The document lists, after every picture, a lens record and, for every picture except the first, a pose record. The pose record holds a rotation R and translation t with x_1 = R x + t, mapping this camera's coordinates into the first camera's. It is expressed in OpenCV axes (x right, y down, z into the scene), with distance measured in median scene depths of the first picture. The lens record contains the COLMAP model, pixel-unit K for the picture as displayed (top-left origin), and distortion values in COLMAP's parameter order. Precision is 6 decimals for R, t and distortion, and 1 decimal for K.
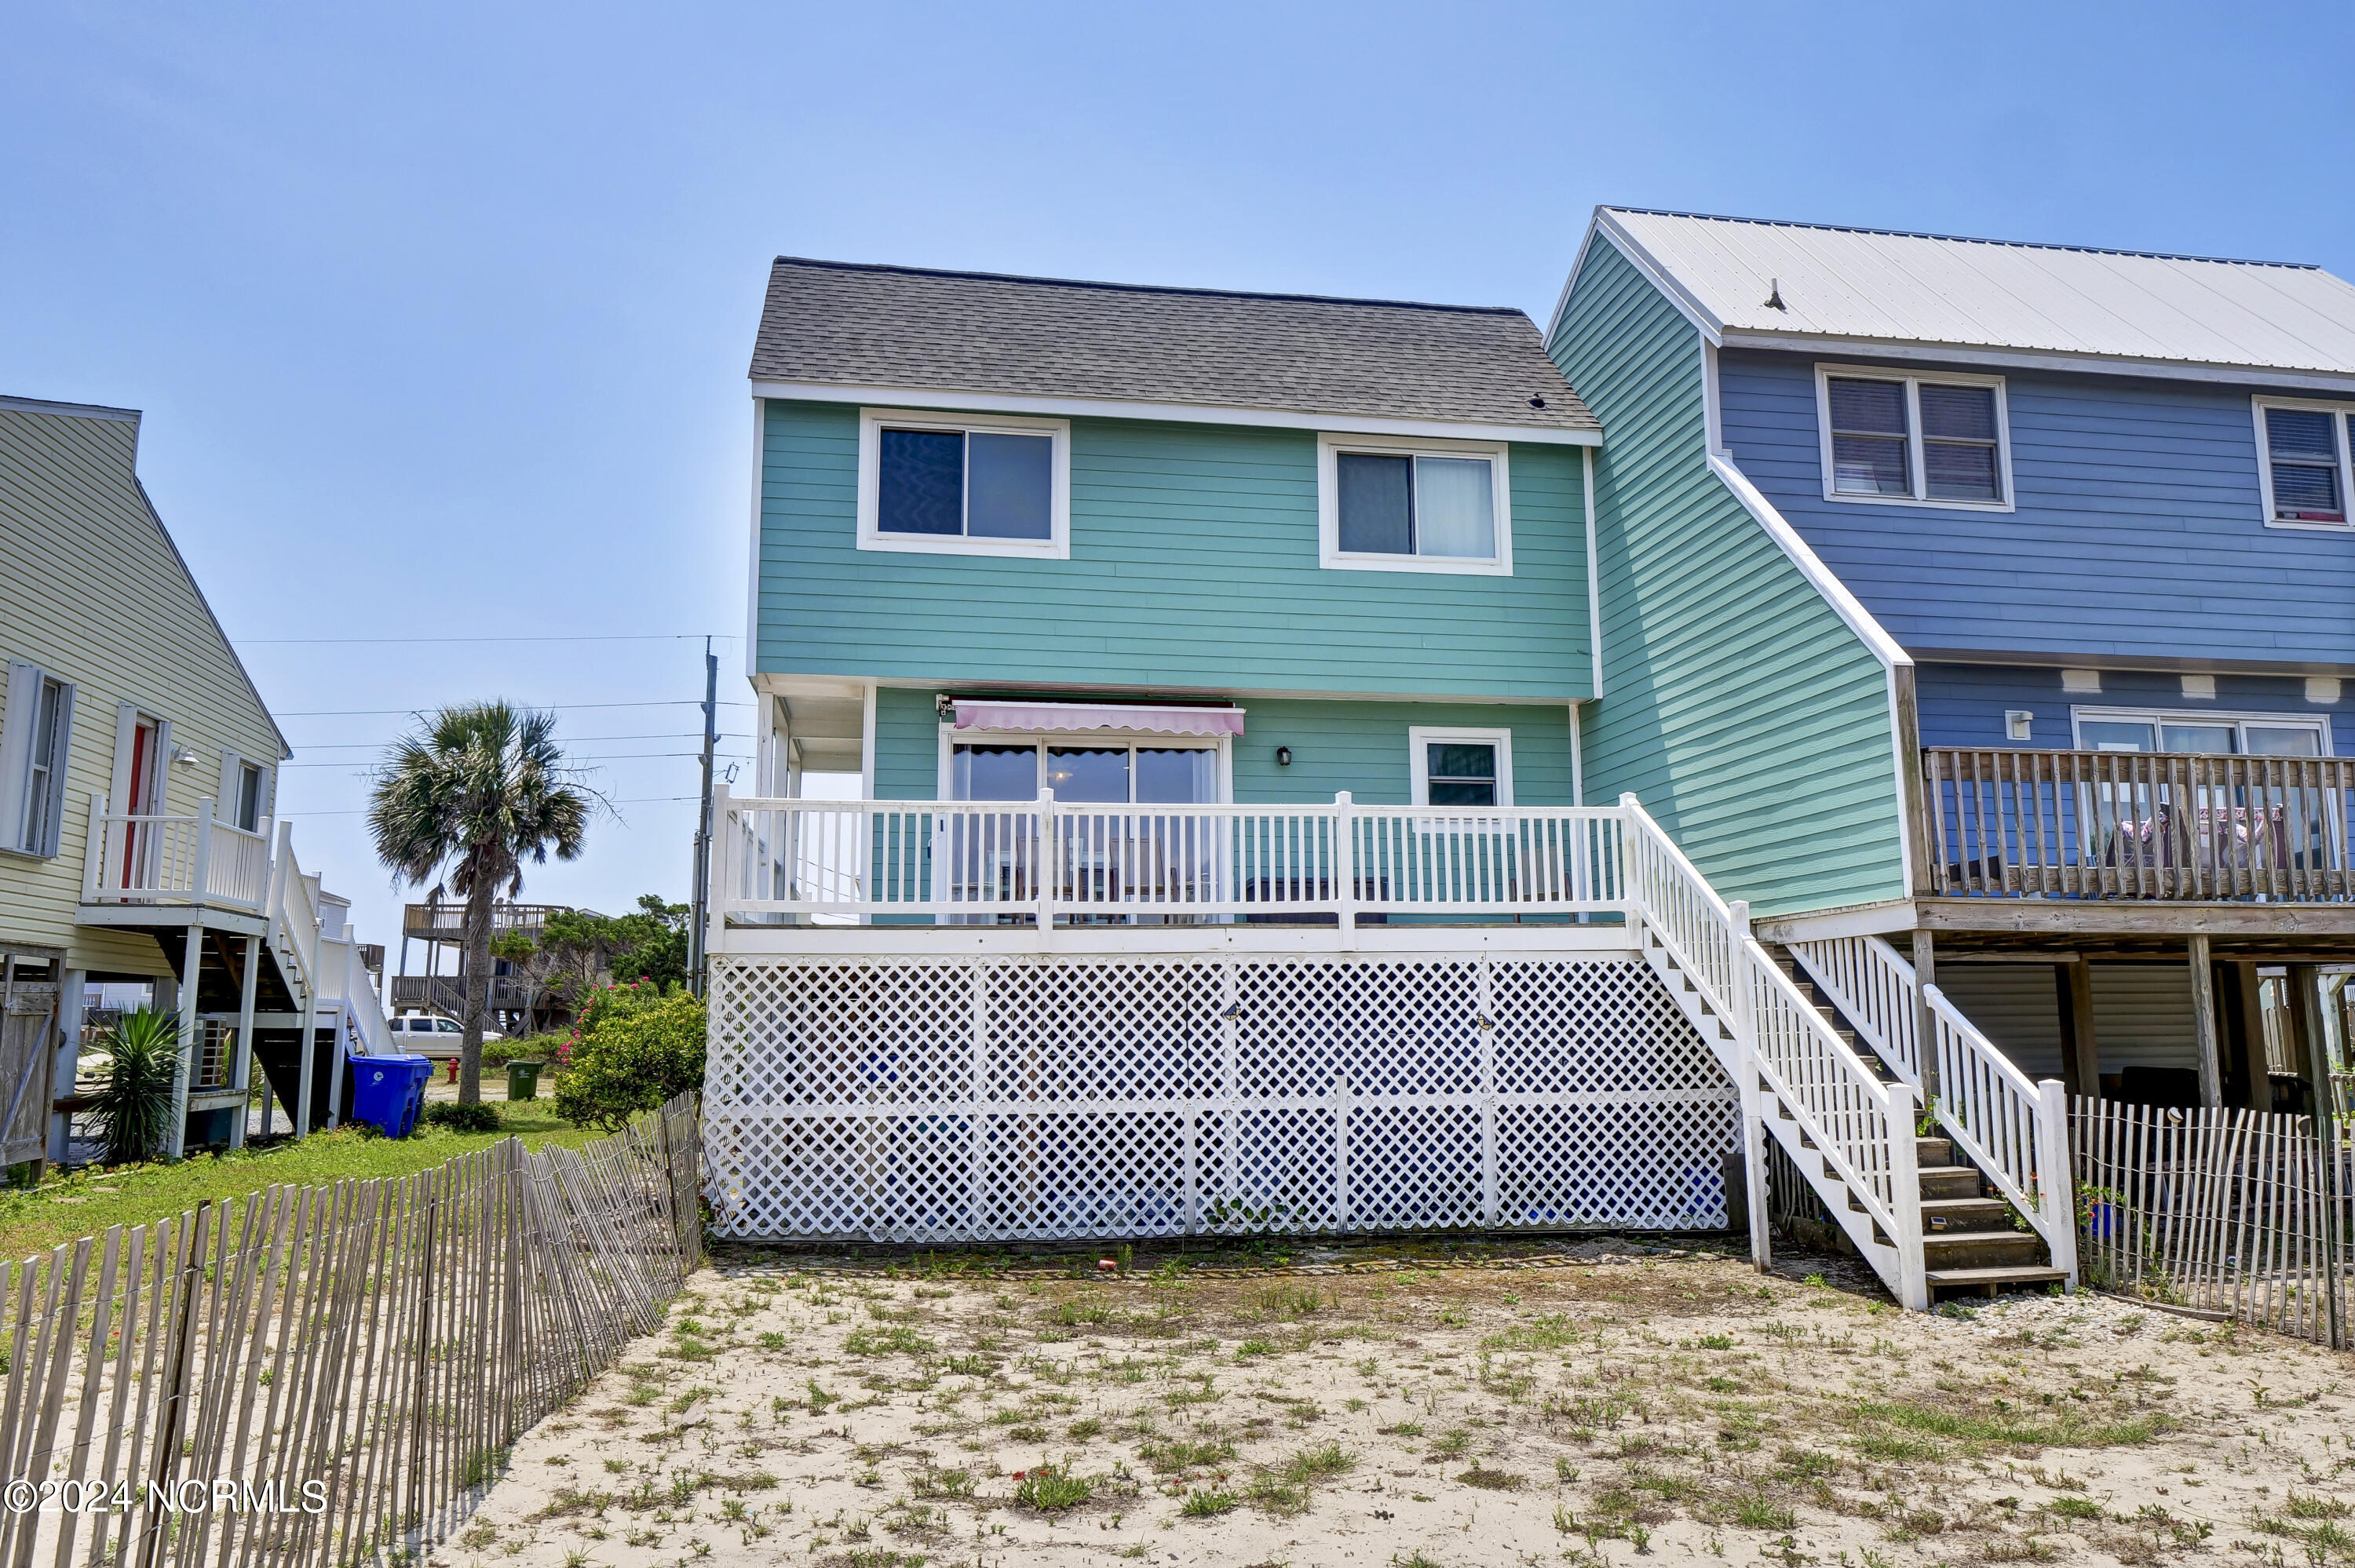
lens RADIAL K [[1587.1, 0, 1179.2], [0, 1587.1, 779.5], [0, 0, 1]] dist [-0.008204, -0.002957]
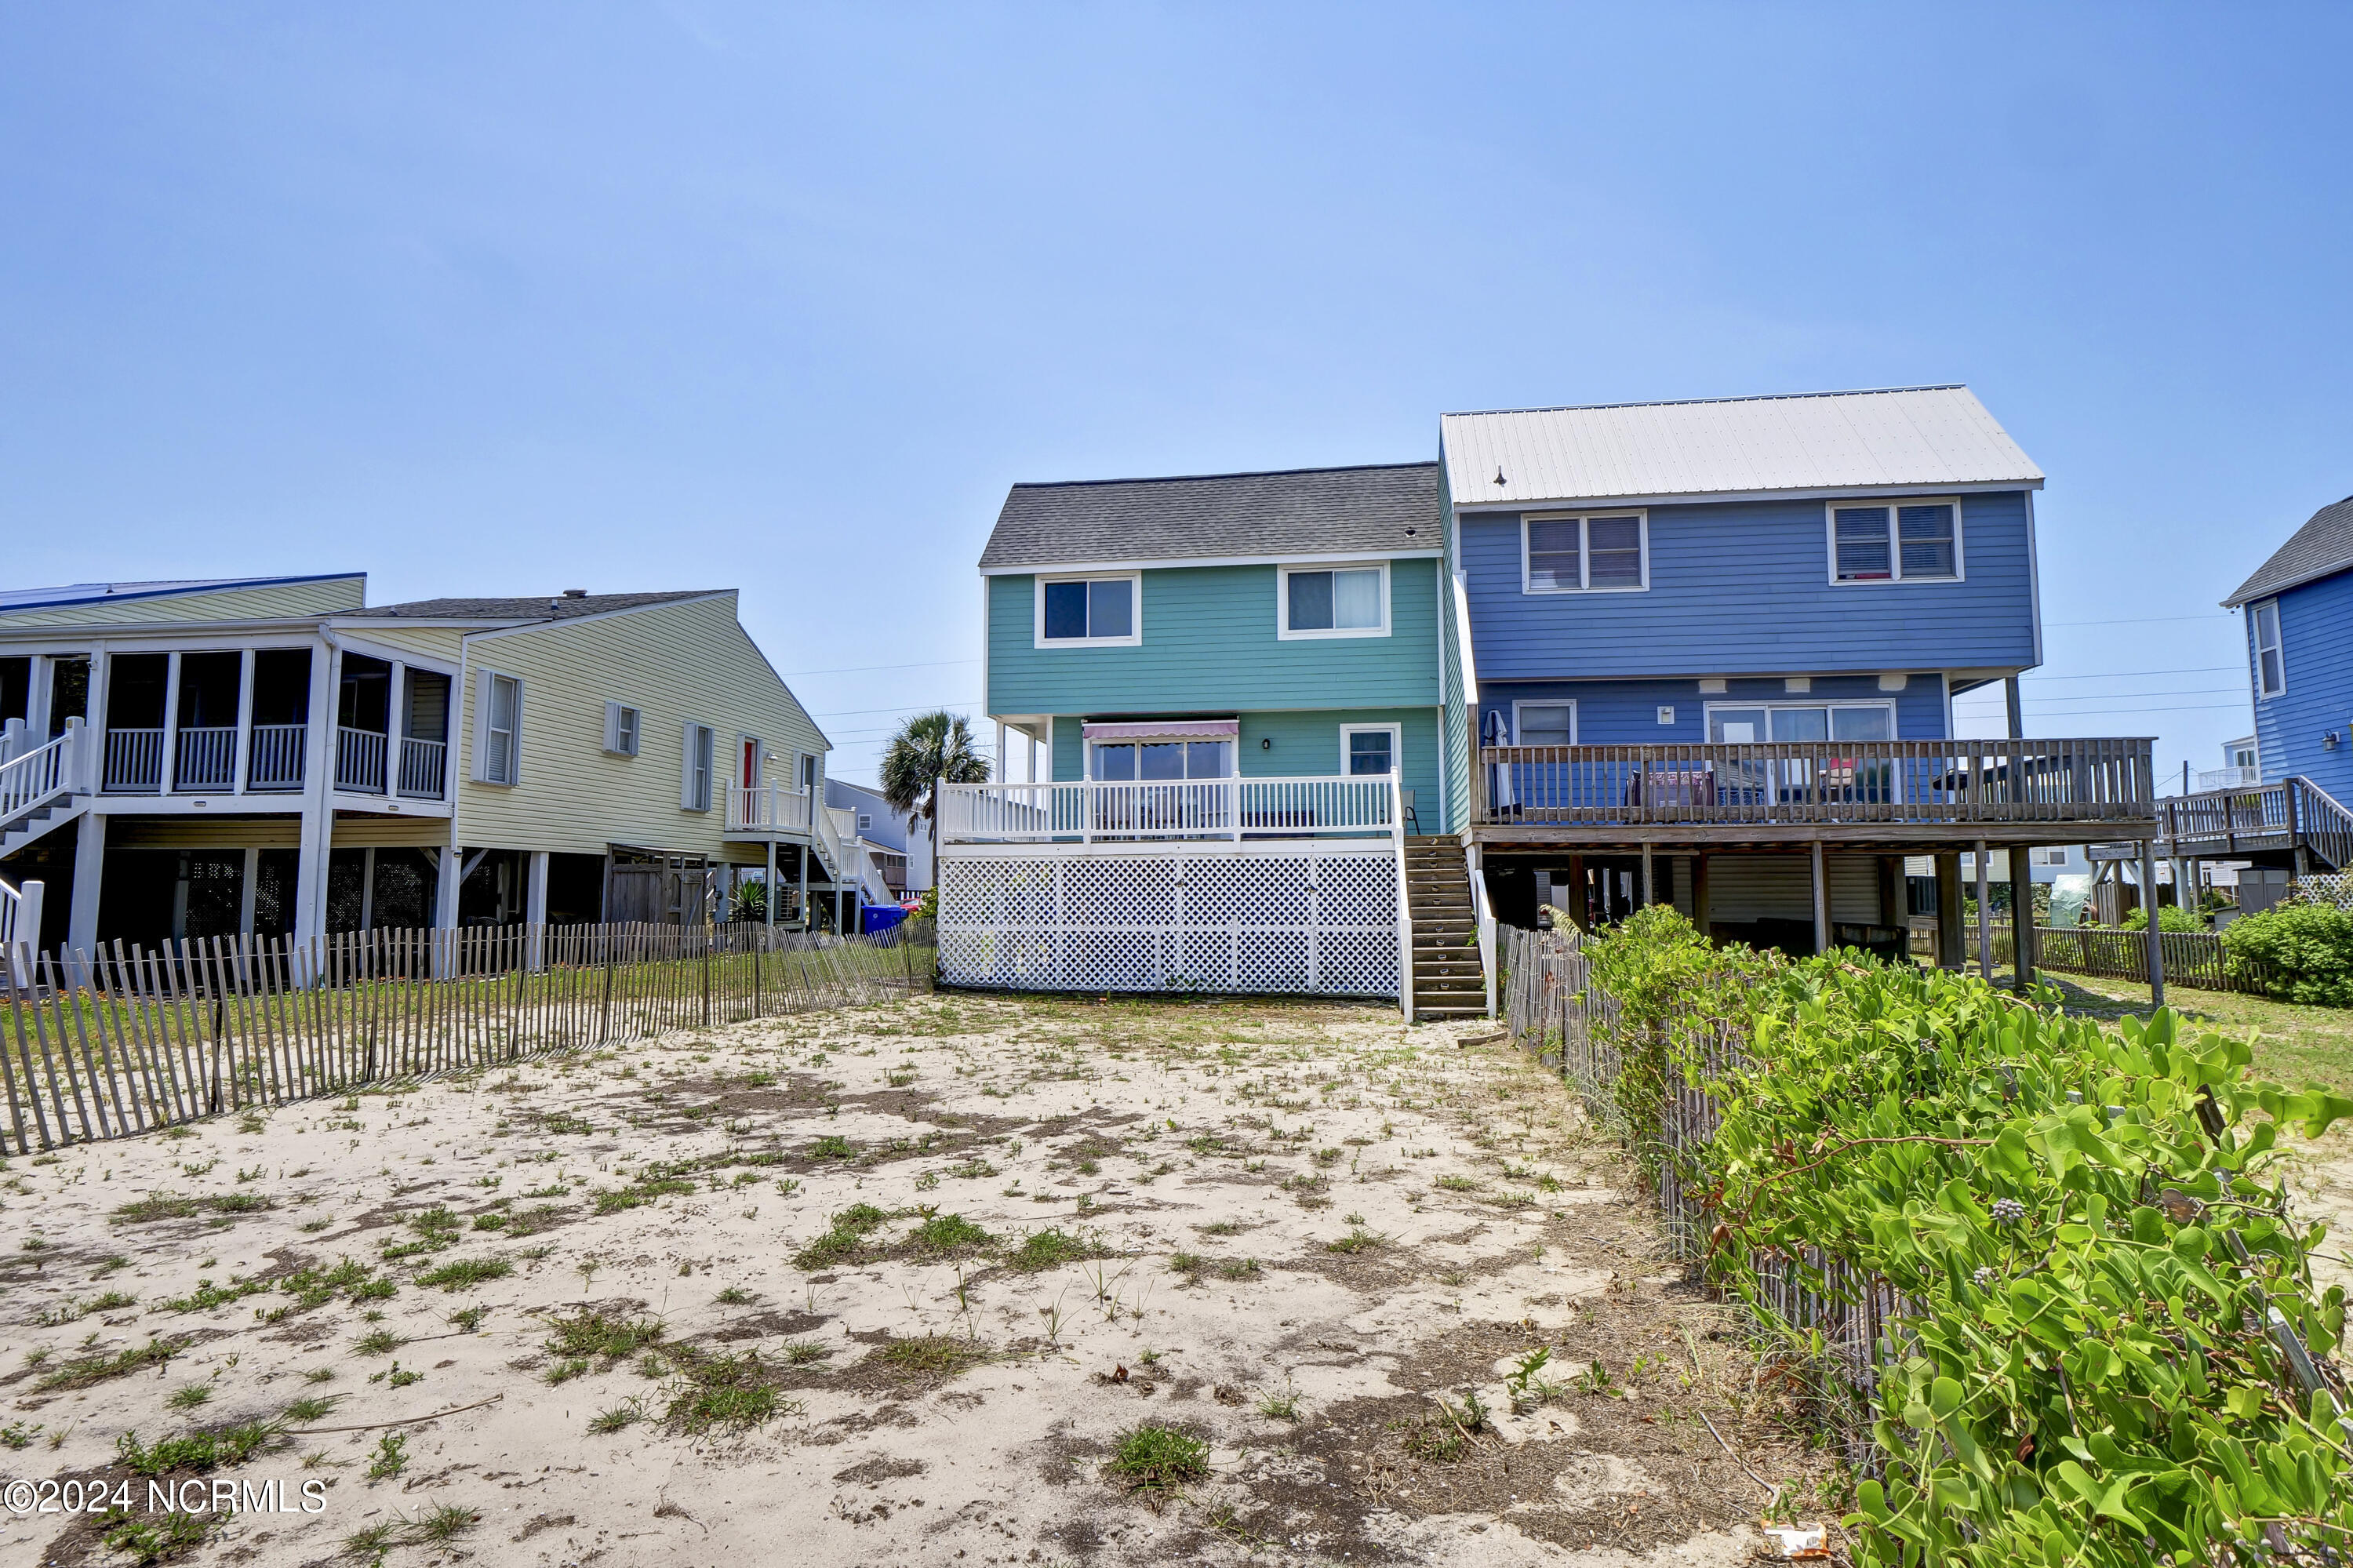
lens RADIAL K [[1210.7, 0, 1168.1], [0, 1210.7, 788.5], [0, 0, 1]] dist [-0.015682, -0.000269]
pose [[0.948477, -0.022236, -0.316066, 0.417286], [0.043331, 0.997265, 0.059872, -0.054706], [0.313870, -0.070483, 0.946846, -0.373243]]
